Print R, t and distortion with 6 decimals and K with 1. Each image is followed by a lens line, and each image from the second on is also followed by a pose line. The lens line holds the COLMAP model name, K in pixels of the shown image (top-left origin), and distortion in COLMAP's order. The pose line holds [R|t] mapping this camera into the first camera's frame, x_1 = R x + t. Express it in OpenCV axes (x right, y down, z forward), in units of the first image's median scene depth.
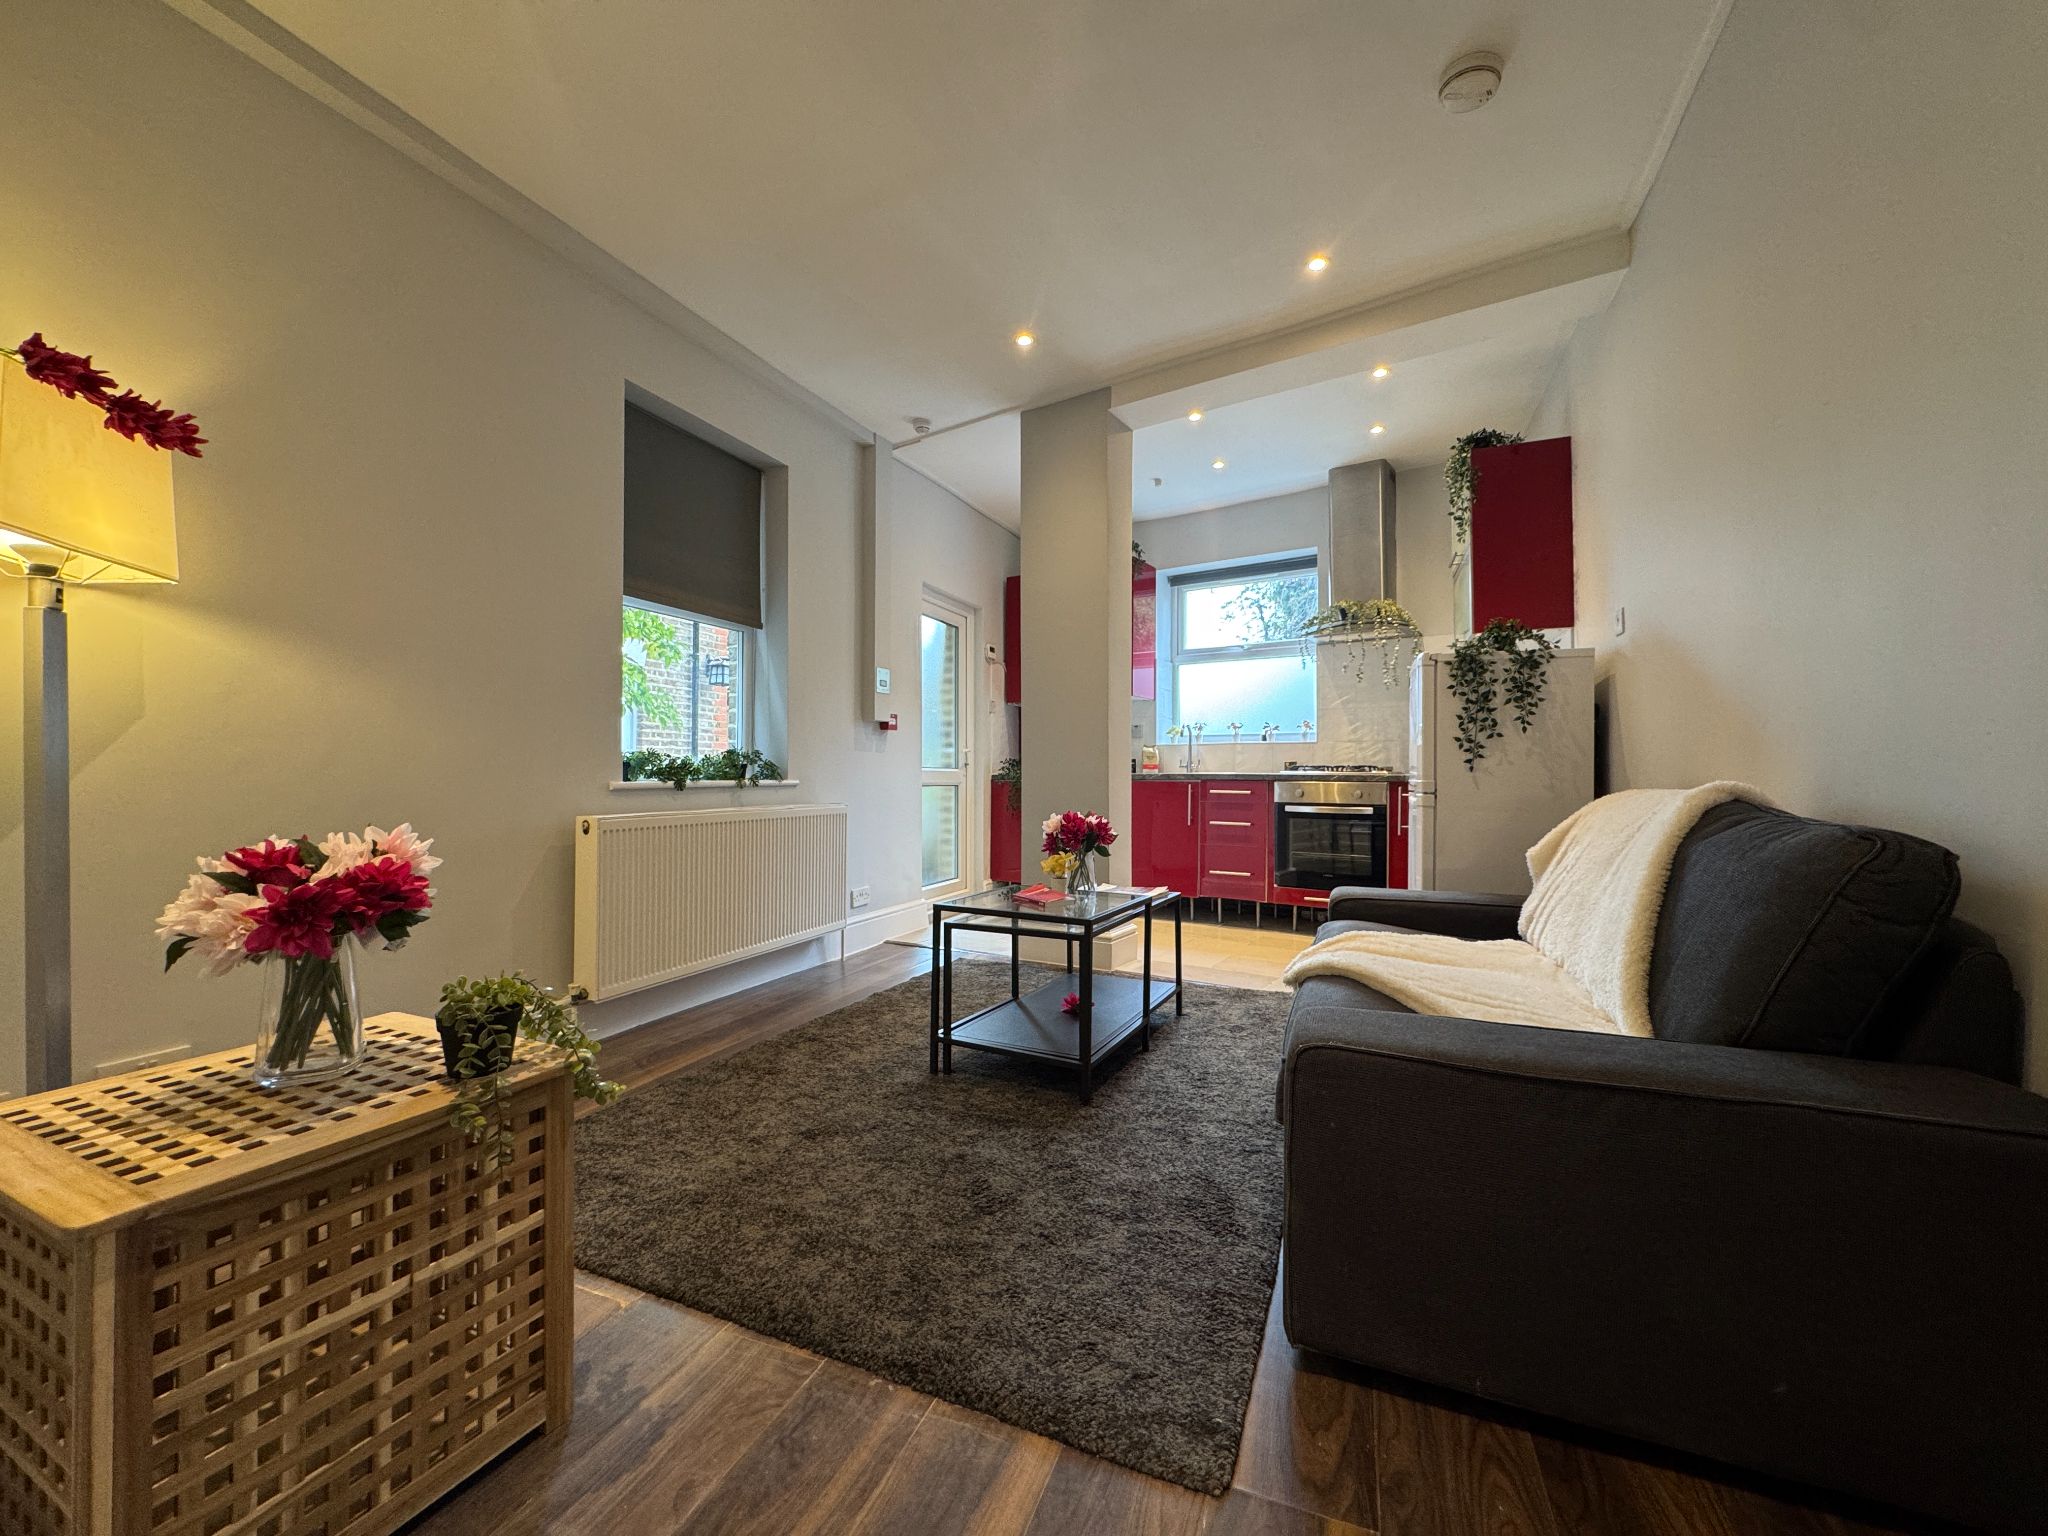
lens RADIAL K [[817.0, 0, 1024.0], [0, 817.0, 768.0], [0, 0, 1]] dist [-0.001926, -0.000140]
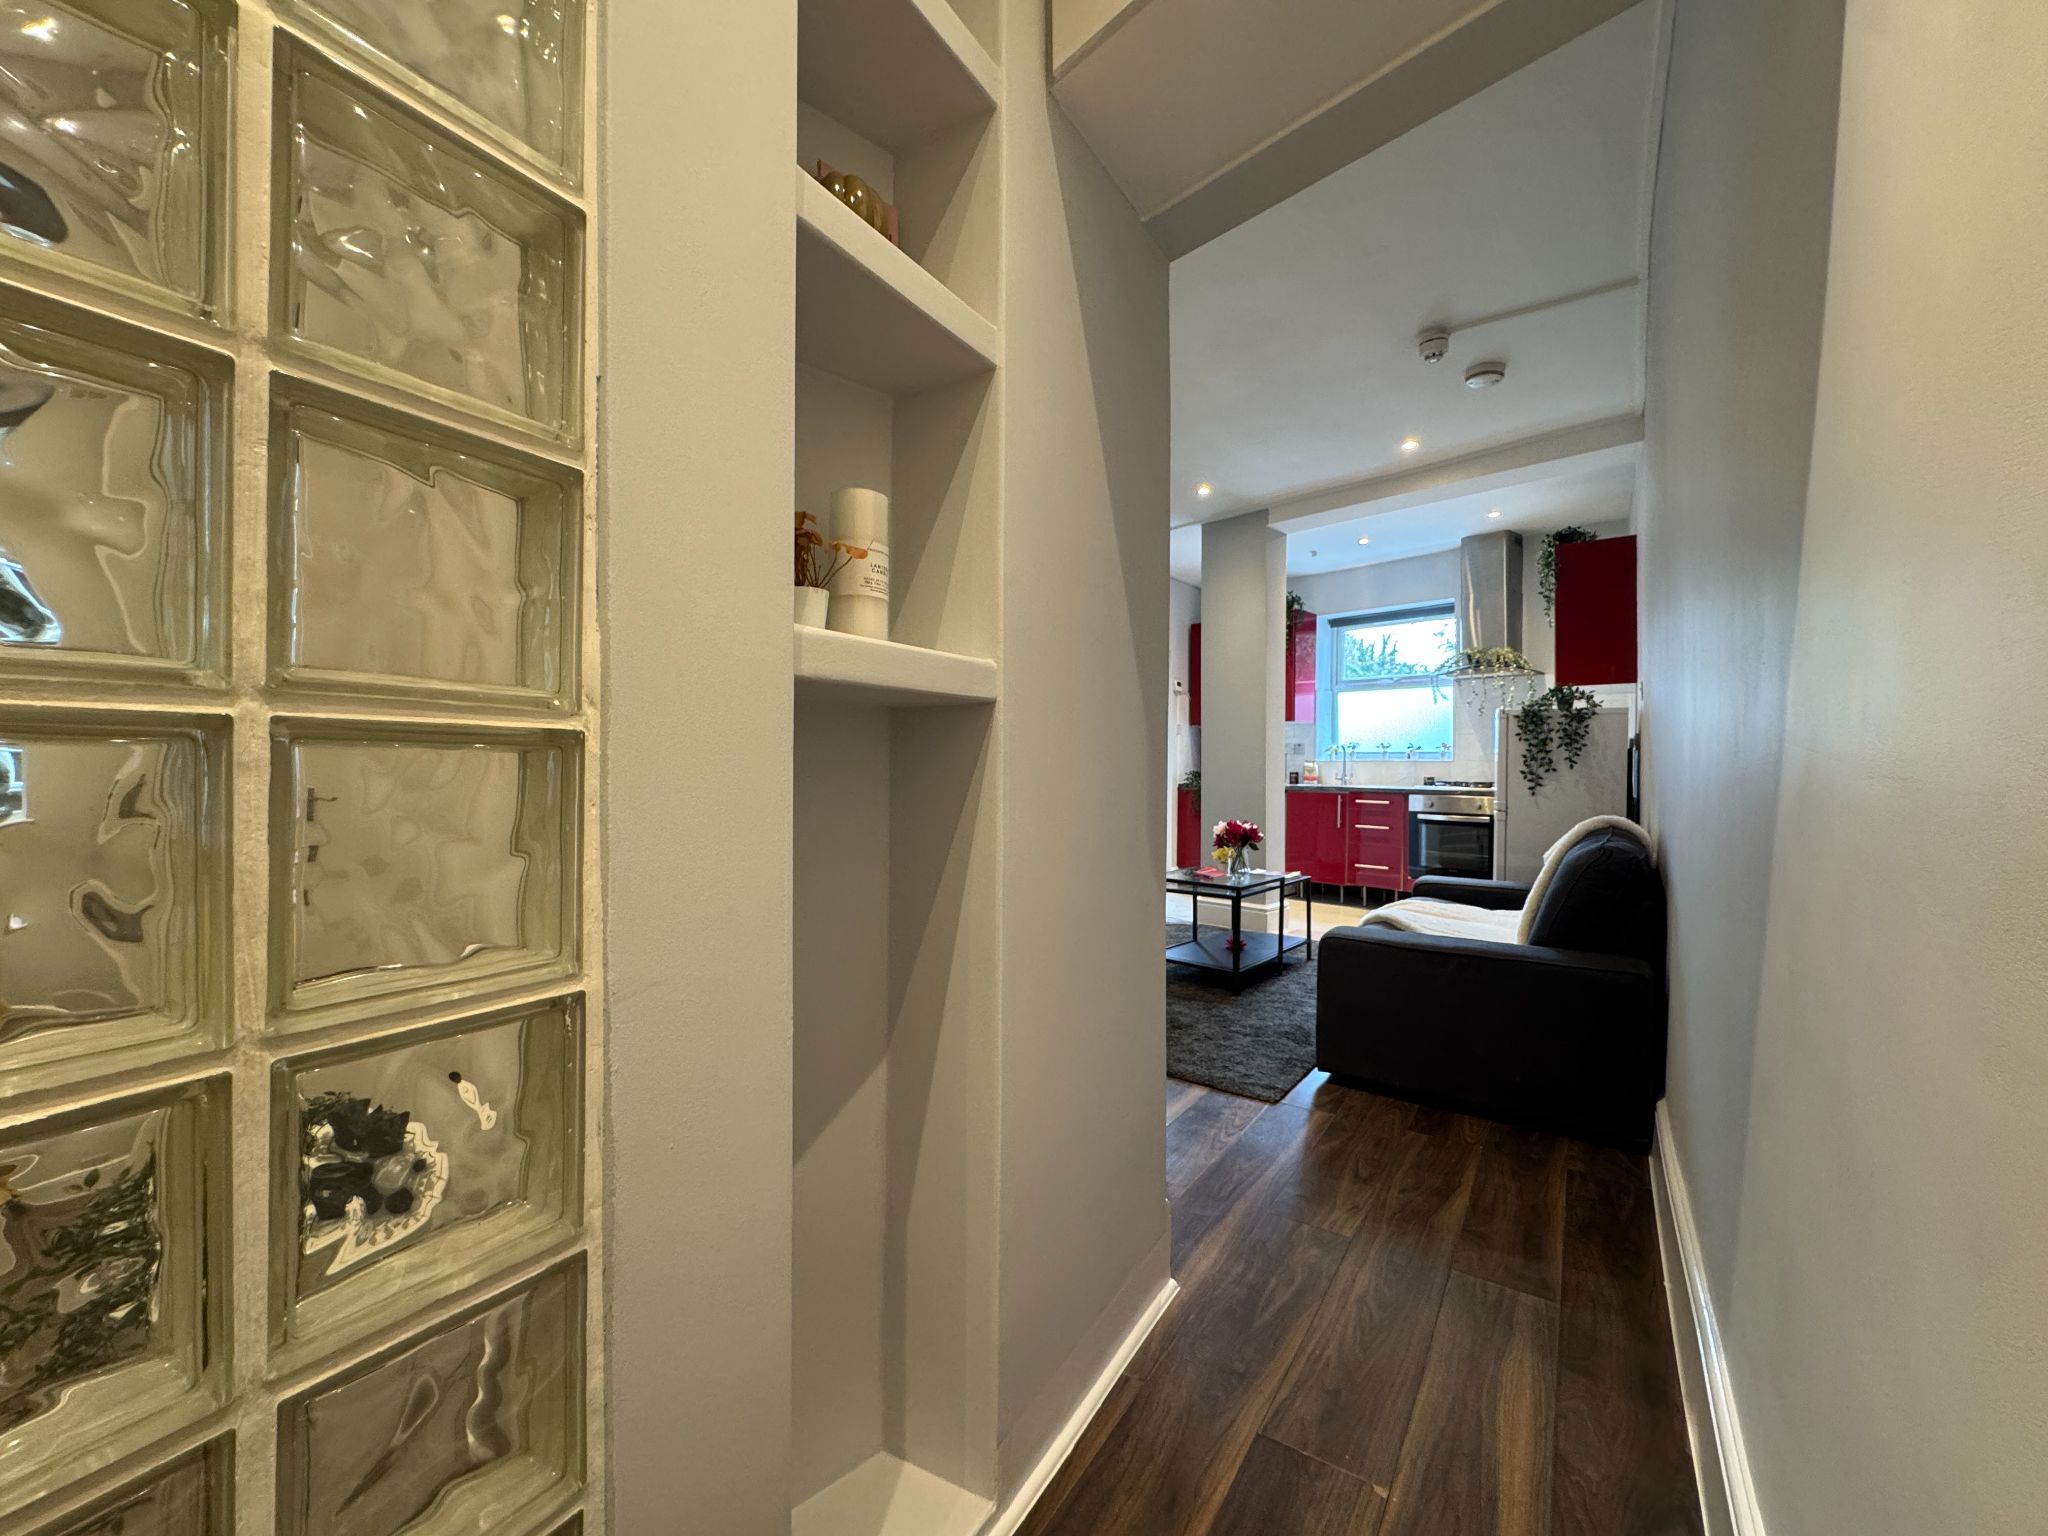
lens RADIAL K [[817.0, 0, 1024.0], [0, 817.0, 768.0], [0, 0, 1]] dist [-0.001926, -0.000140]
pose [[0.975251, 0.004518, -0.221053, 0.012947], [-0.002071, 0.999934, 0.011301, -0.055386], [0.221089, -0.010564, 0.975196, -0.524133]]
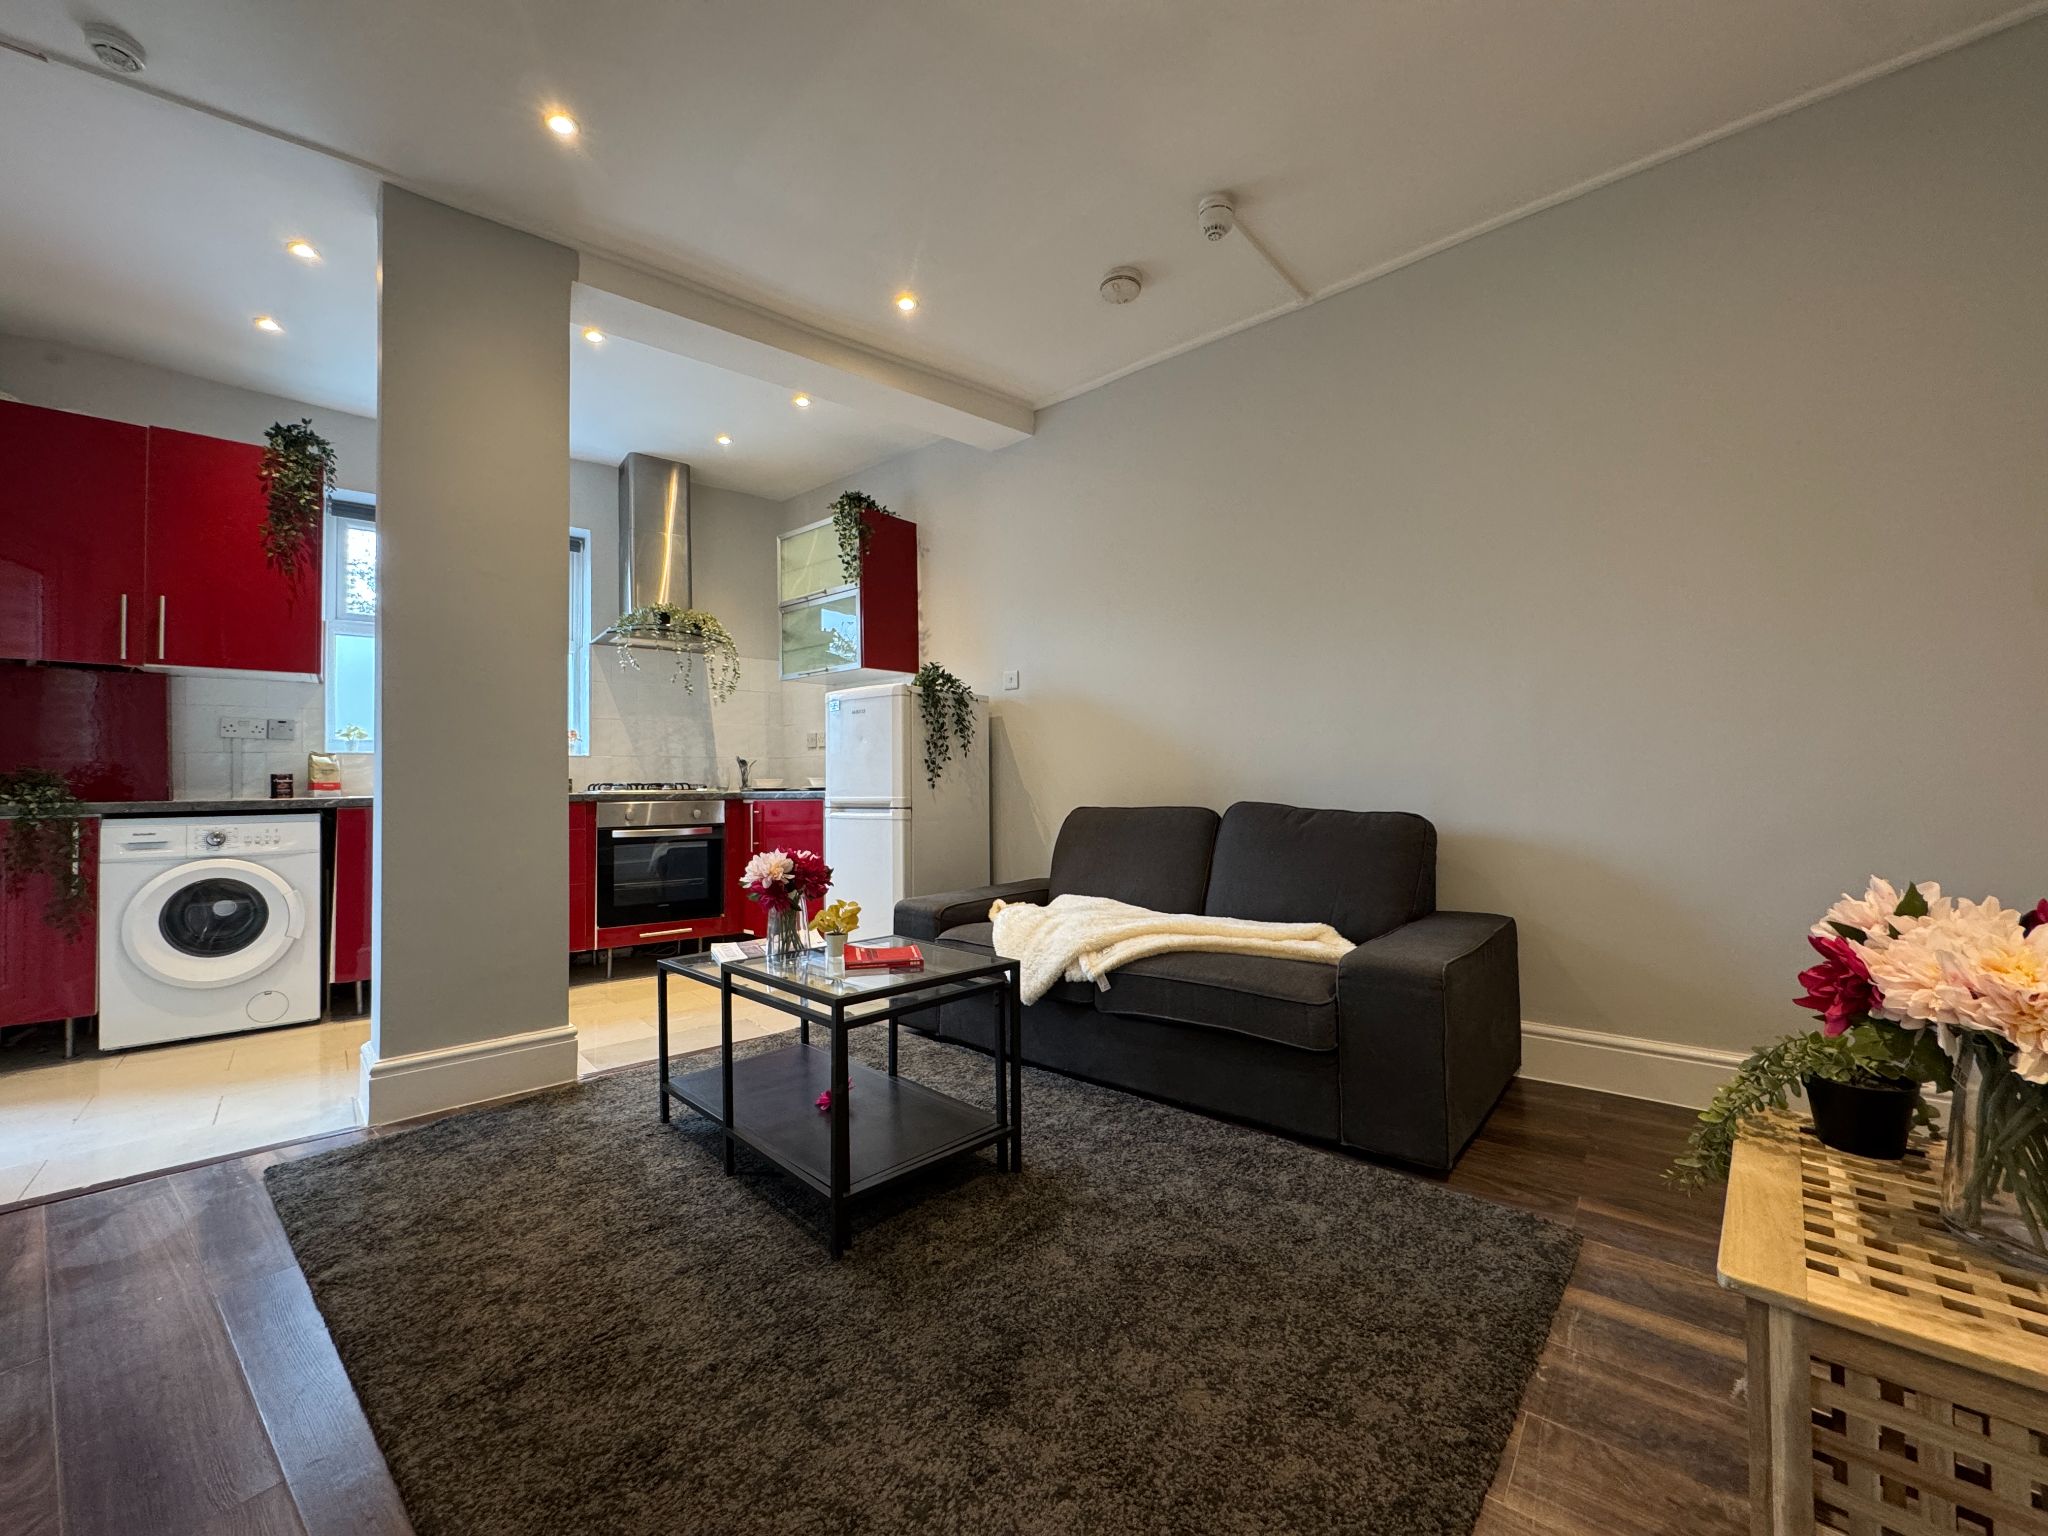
lens RADIAL K [[817.0, 0, 1024.0], [0, 817.0, 768.0], [0, 0, 1]] dist [-0.001926, -0.000140]
pose [[0.297532, 0.011314, 0.954645, -0.538673], [0.004357, 0.999903, -0.013208, -0.009070], [-0.954702, 0.008089, 0.297454, 0.508055]]
